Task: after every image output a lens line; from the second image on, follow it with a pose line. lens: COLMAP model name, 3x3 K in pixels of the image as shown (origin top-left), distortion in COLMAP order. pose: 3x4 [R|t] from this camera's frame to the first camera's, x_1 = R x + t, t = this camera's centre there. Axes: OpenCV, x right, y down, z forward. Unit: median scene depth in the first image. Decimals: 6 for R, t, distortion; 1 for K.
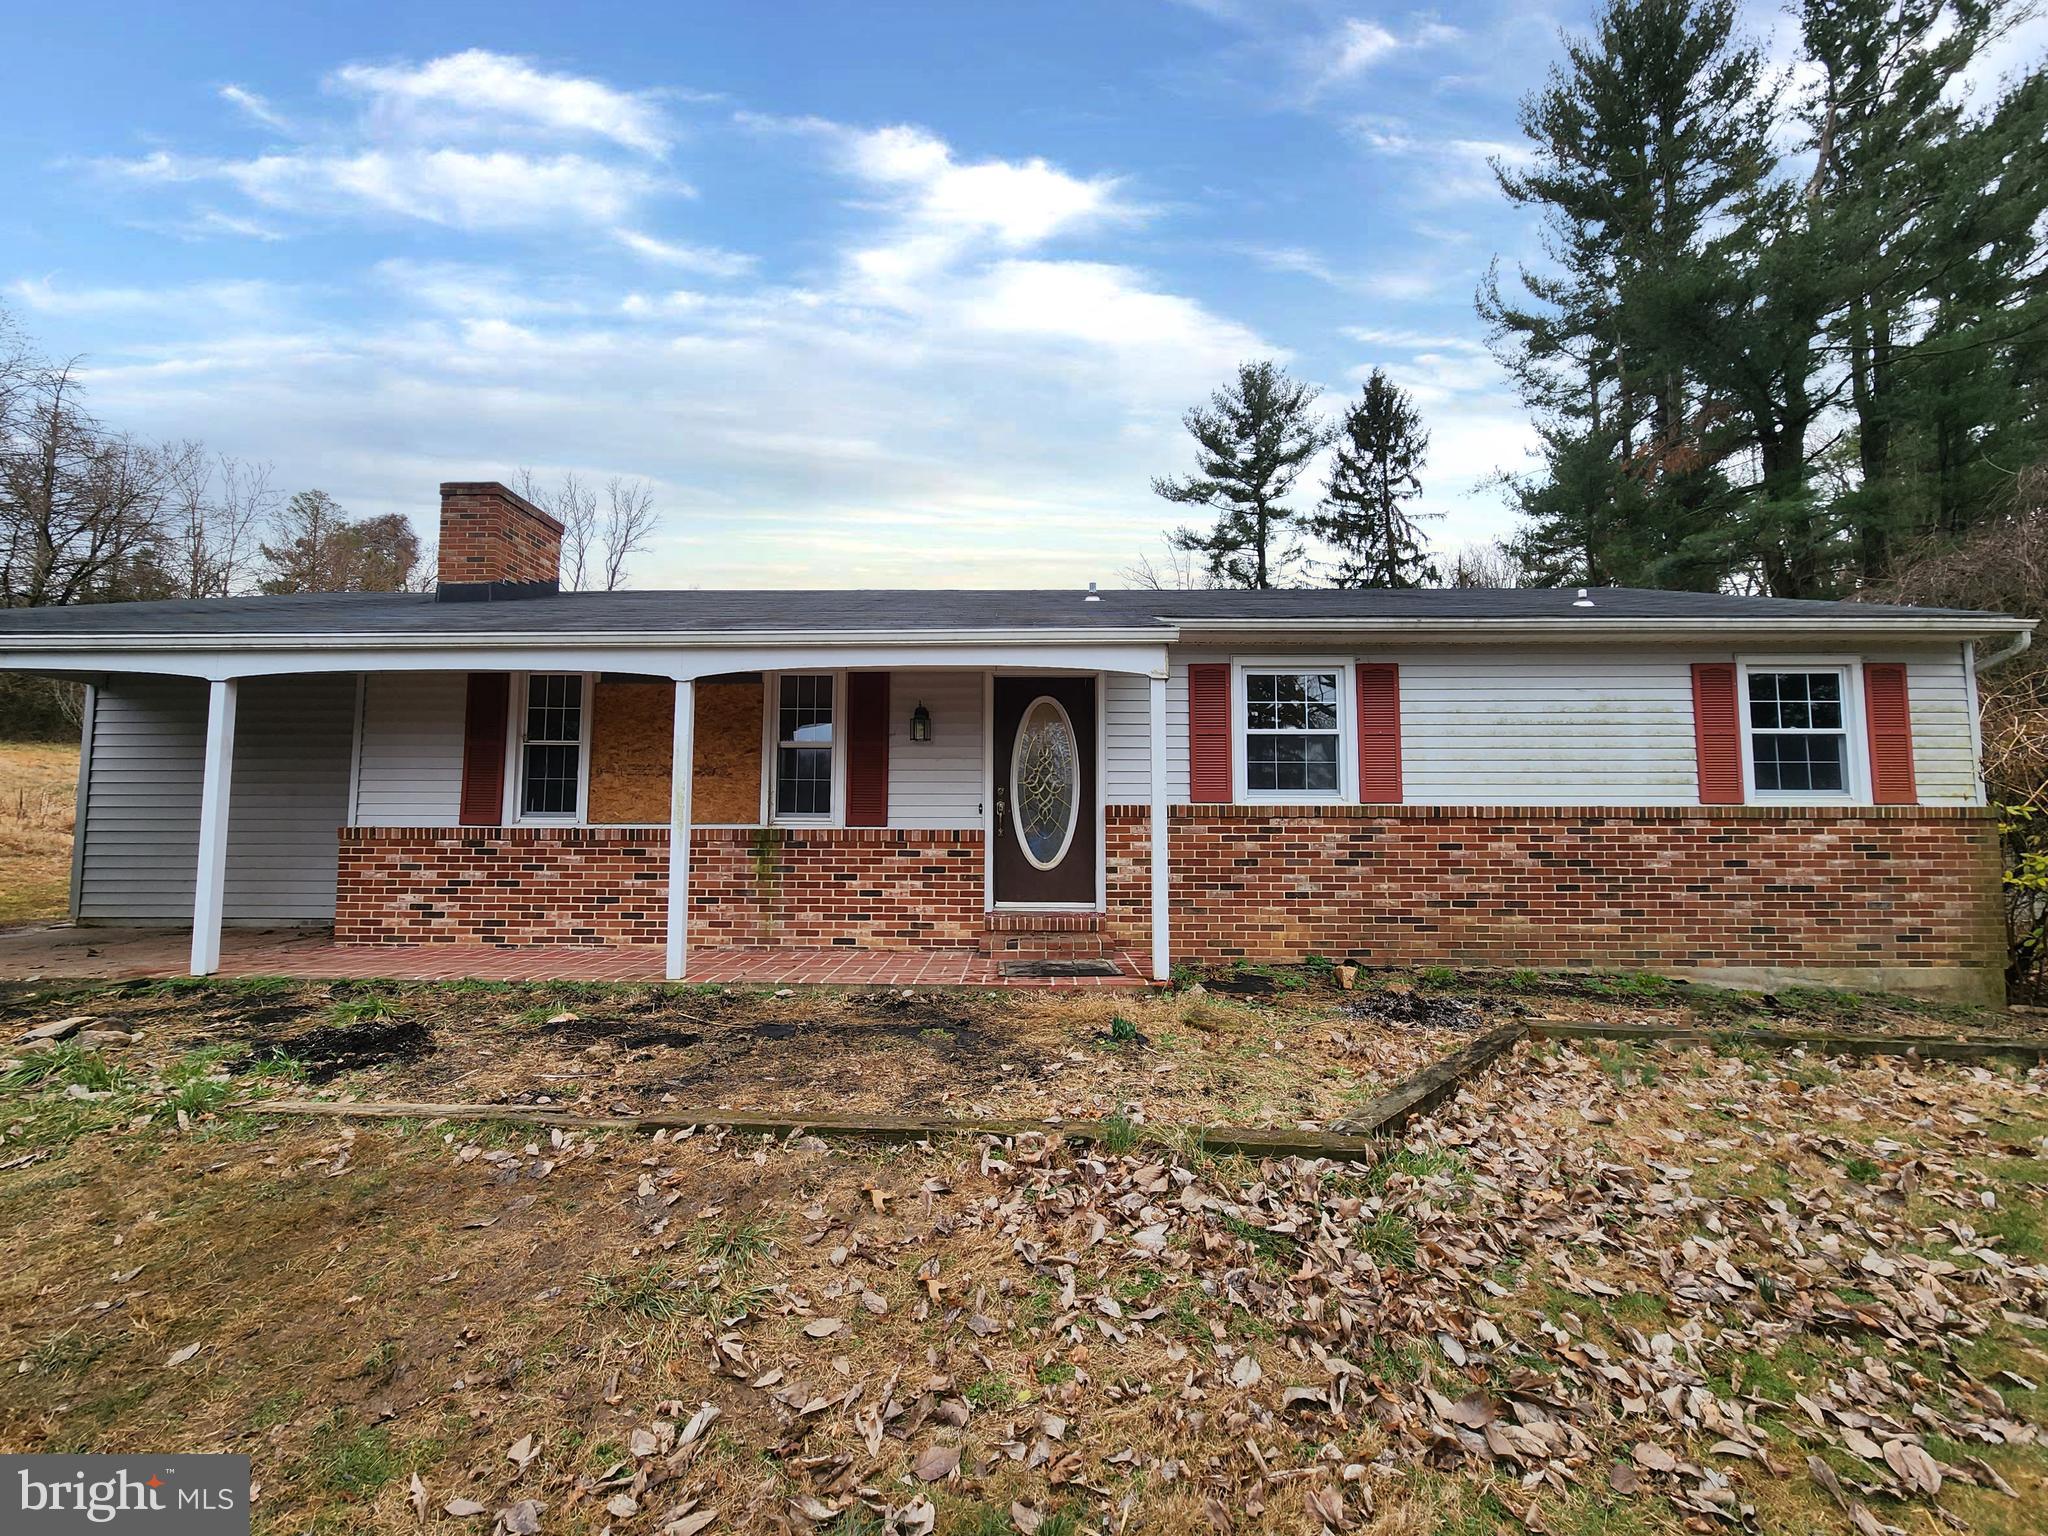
lens RADIAL K [[837.8, 0, 1010.1], [0, 837.8, 765.3], [0, 0, 1]] dist [0.001845, -0.000193]
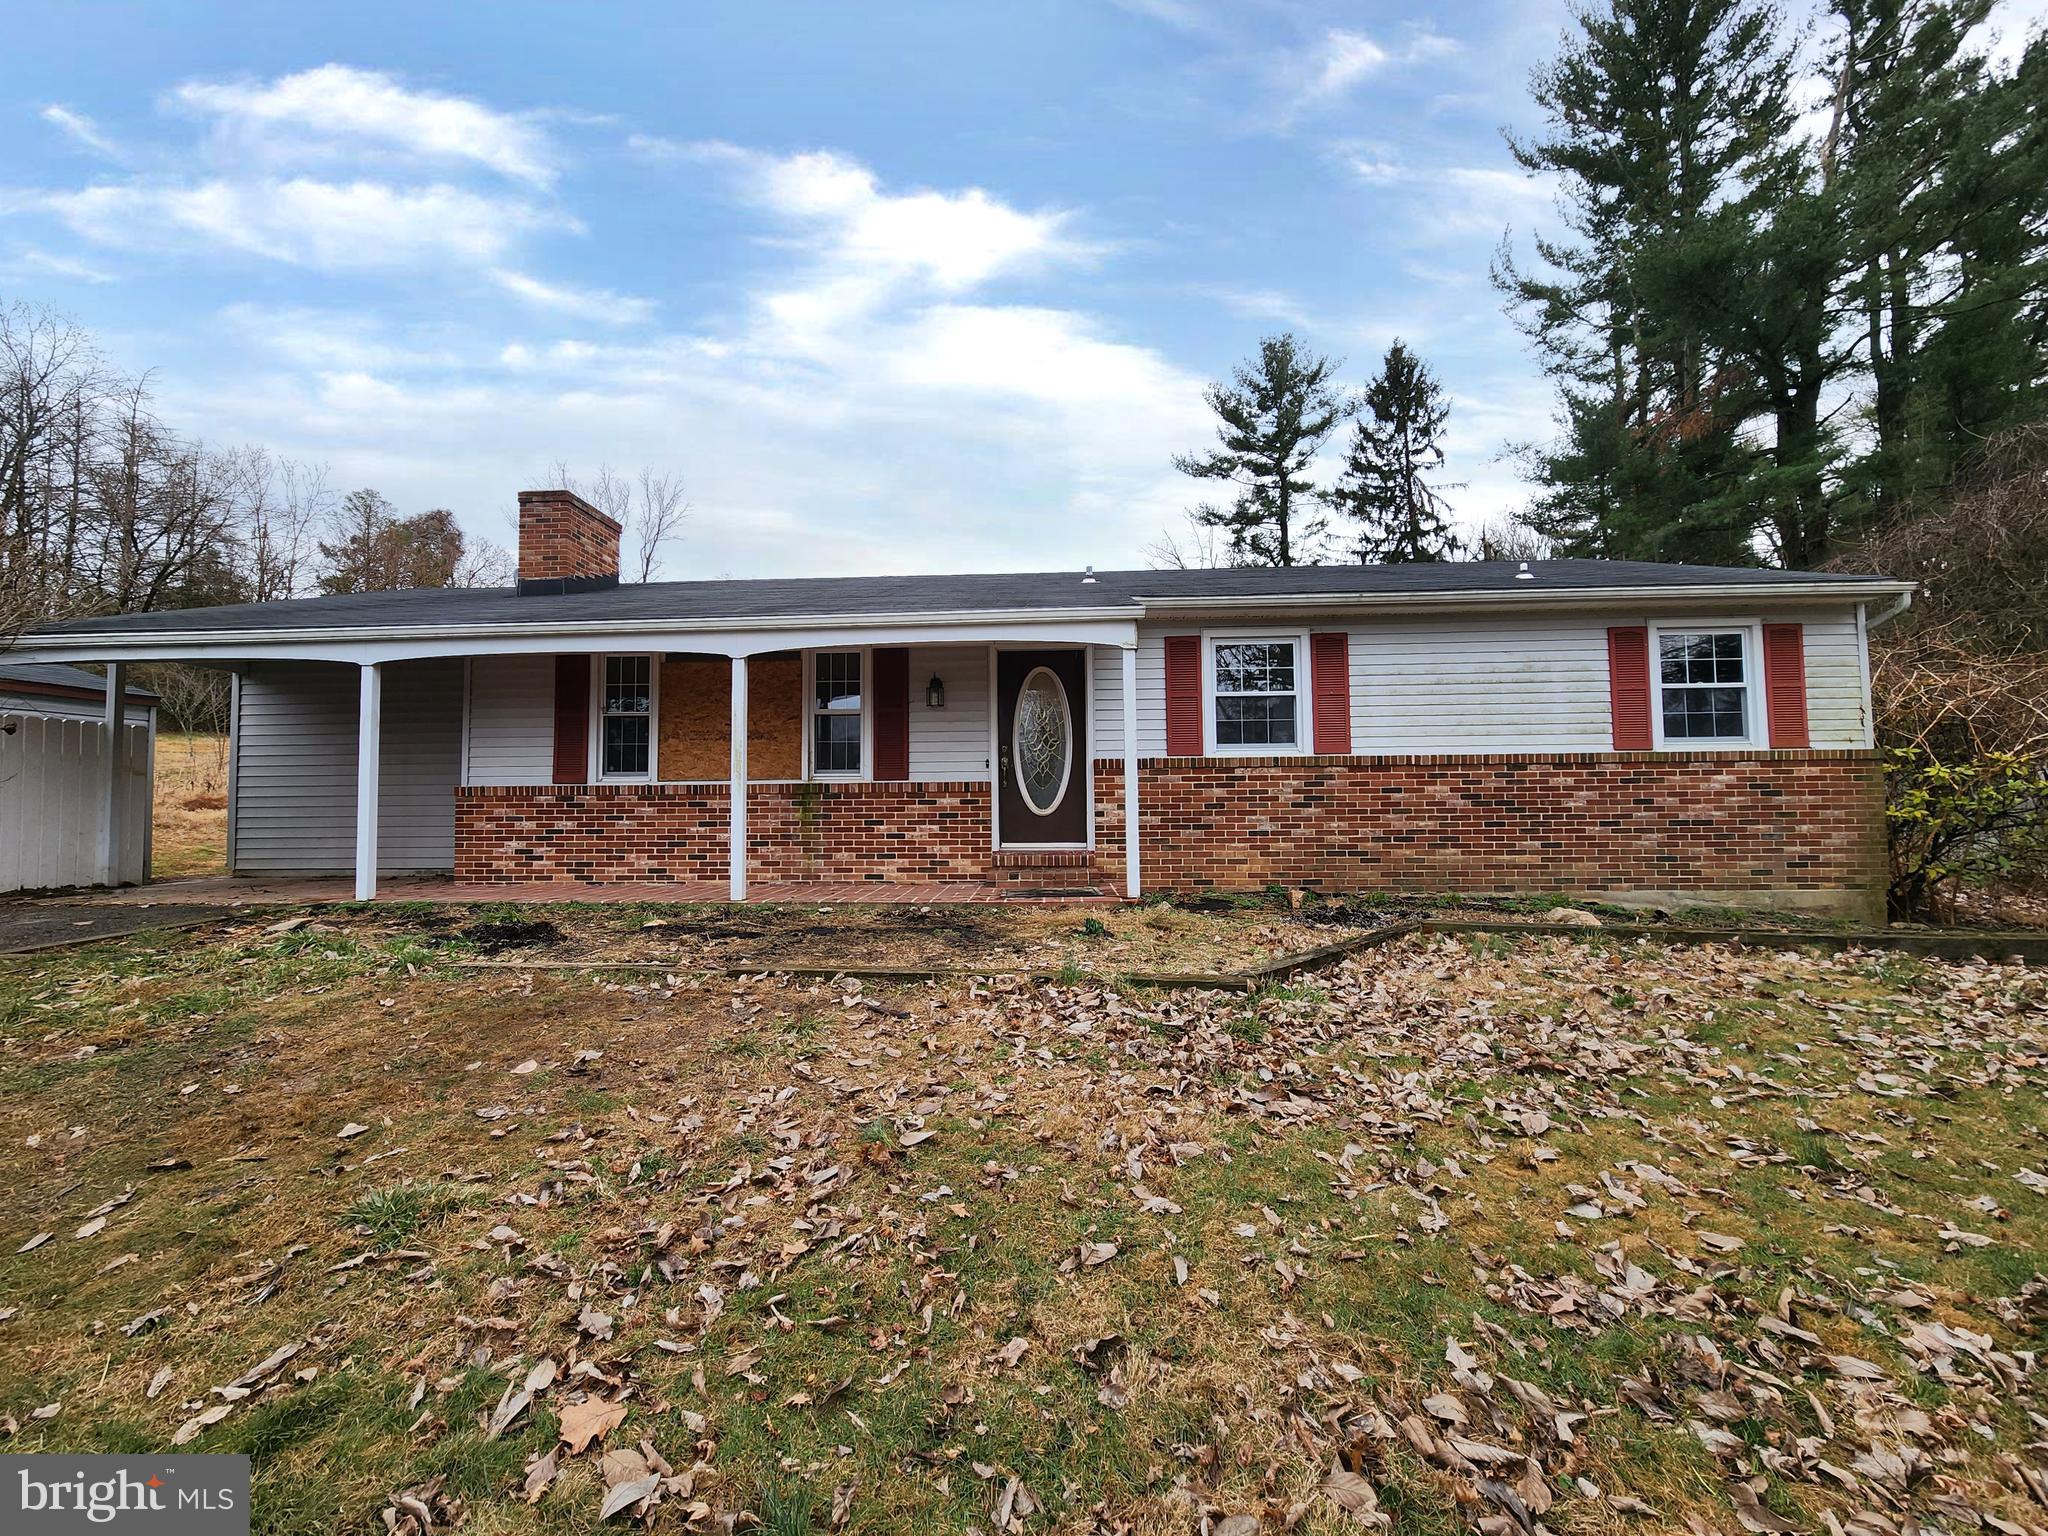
lens RADIAL K [[837.8, 0, 1010.1], [0, 837.8, 765.3], [0, 0, 1]] dist [0.001845, -0.000193]
pose [[0.999271, -0.014148, -0.035454, 0.038188], [0.014991, 0.999609, 0.023610, 0.026649], [0.035106, -0.024124, 0.999092, -0.171778]]
